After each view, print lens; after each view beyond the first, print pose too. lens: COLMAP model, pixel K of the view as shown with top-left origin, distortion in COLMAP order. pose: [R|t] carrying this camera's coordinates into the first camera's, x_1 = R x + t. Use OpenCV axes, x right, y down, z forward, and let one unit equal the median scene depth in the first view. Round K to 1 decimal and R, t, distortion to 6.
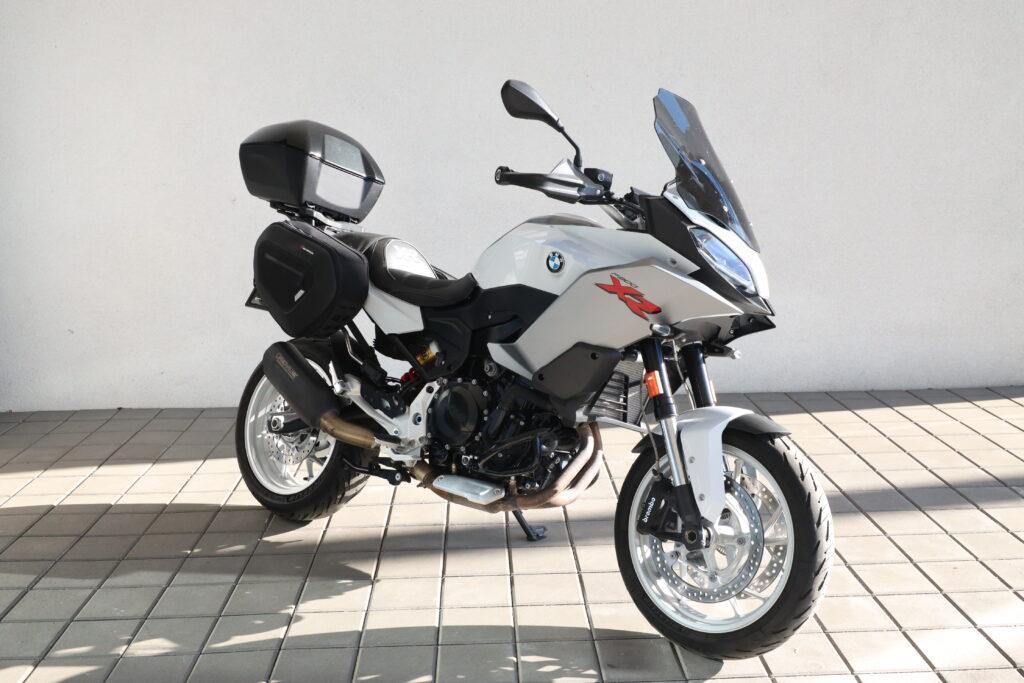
lens RADIAL K [[1028.2, 0, 517.1], [0, 1028.2, 343.7], [0, 0, 1]] dist [-0.004511, 0.000000]
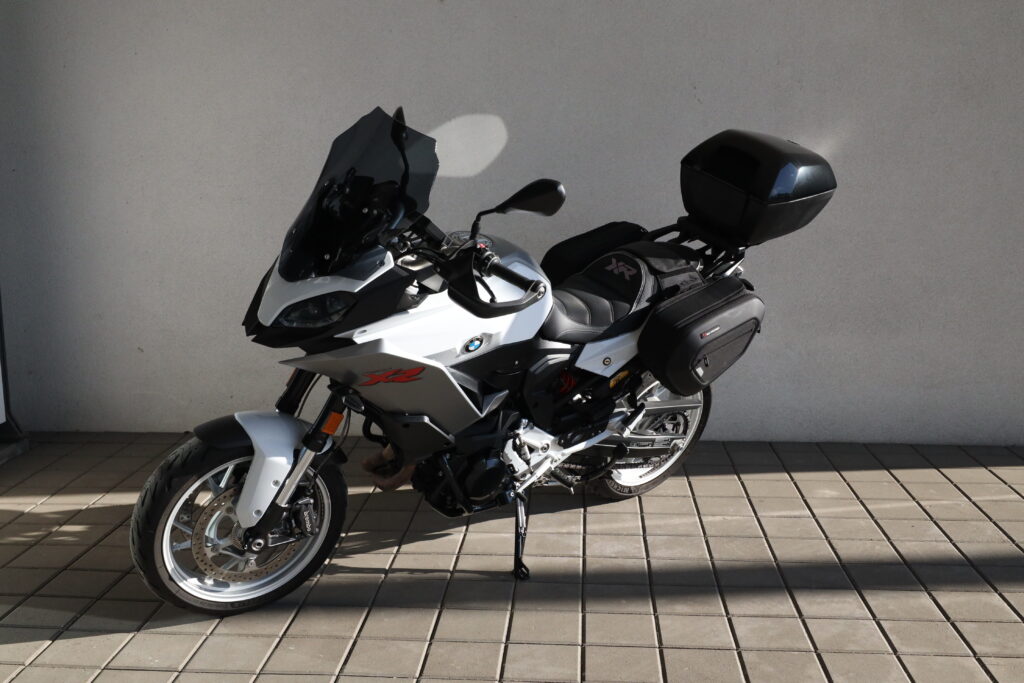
lens RADIAL K [[1083.7, 0, 508.1], [0, 1083.7, 341.7], [0, 0, 1]] dist [-0.000105, 0.000000]
pose [[0.993844, 0.031585, -0.106188, 0.018006], [-0.034300, 0.999127, -0.023833, -0.010192], [0.105343, 0.027329, 0.994060, 0.047495]]
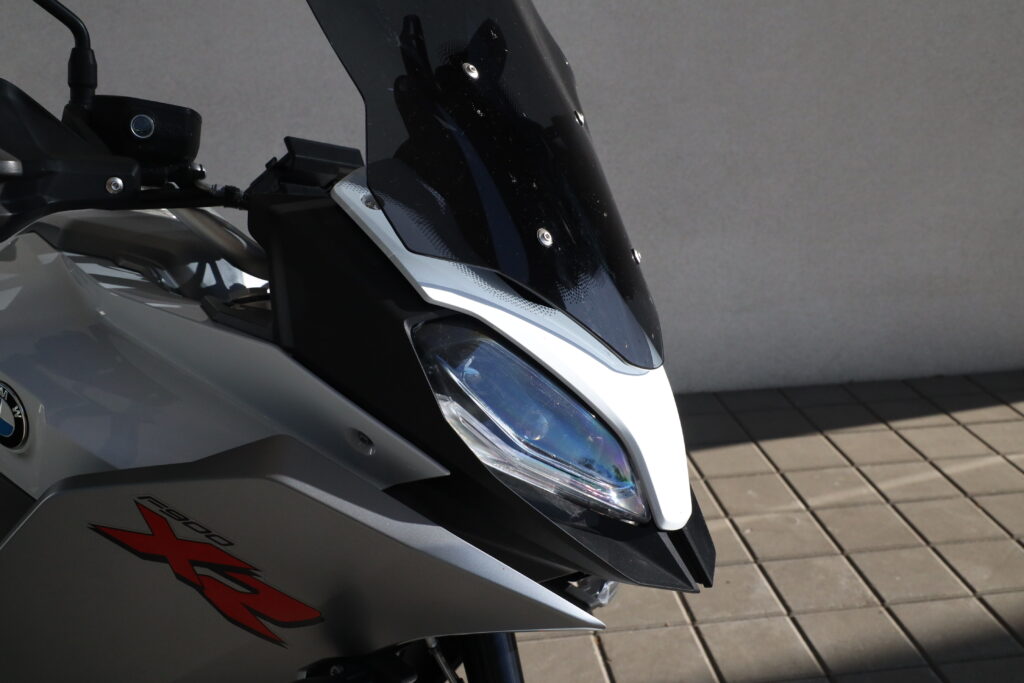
lens RADIAL K [[1105.3, 0, 513.0], [0, 1105.3, 343.8], [0, 0, 1]] dist [0.009450, 0.000000]
pose [[0.996048, -0.037578, 0.080478, 0.128464], [0.026656, 0.990794, 0.132729, -0.110599], [-0.084724, -0.130059, 0.987880, 0.526902]]
